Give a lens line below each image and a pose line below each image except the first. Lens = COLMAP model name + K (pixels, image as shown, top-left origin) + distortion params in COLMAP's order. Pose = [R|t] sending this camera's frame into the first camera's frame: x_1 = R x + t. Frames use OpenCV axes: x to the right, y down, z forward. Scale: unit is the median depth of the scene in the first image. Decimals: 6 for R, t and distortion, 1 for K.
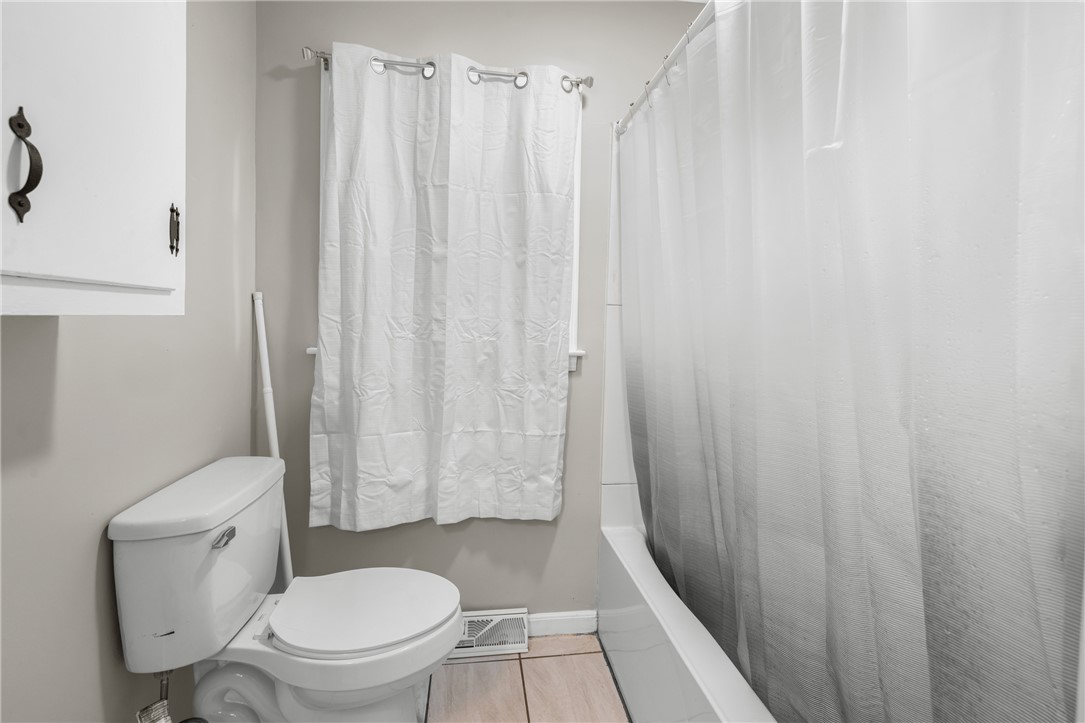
lens RADIAL K [[468.9, 0, 542.0], [0, 468.9, 322.8], [0, 0, 1]] dist [-0.000173, -0.000012]
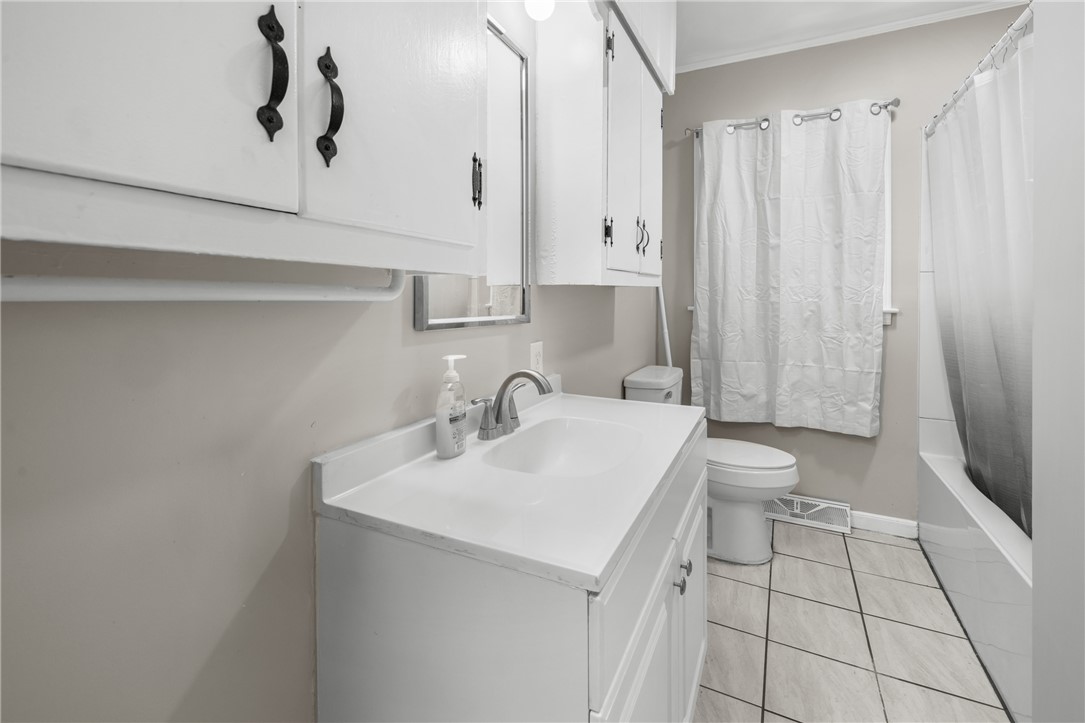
lens RADIAL K [[481.4, 0, 543.8], [0, 481.4, 294.9], [0, 0, 1]] dist [0.000075, 0.000296]
pose [[0.816461, -0.018126, -0.577116, 0.063492], [0.013426, 0.999833, -0.012408, 0.026252], [0.577244, 0.002382, 0.816568, -0.664597]]
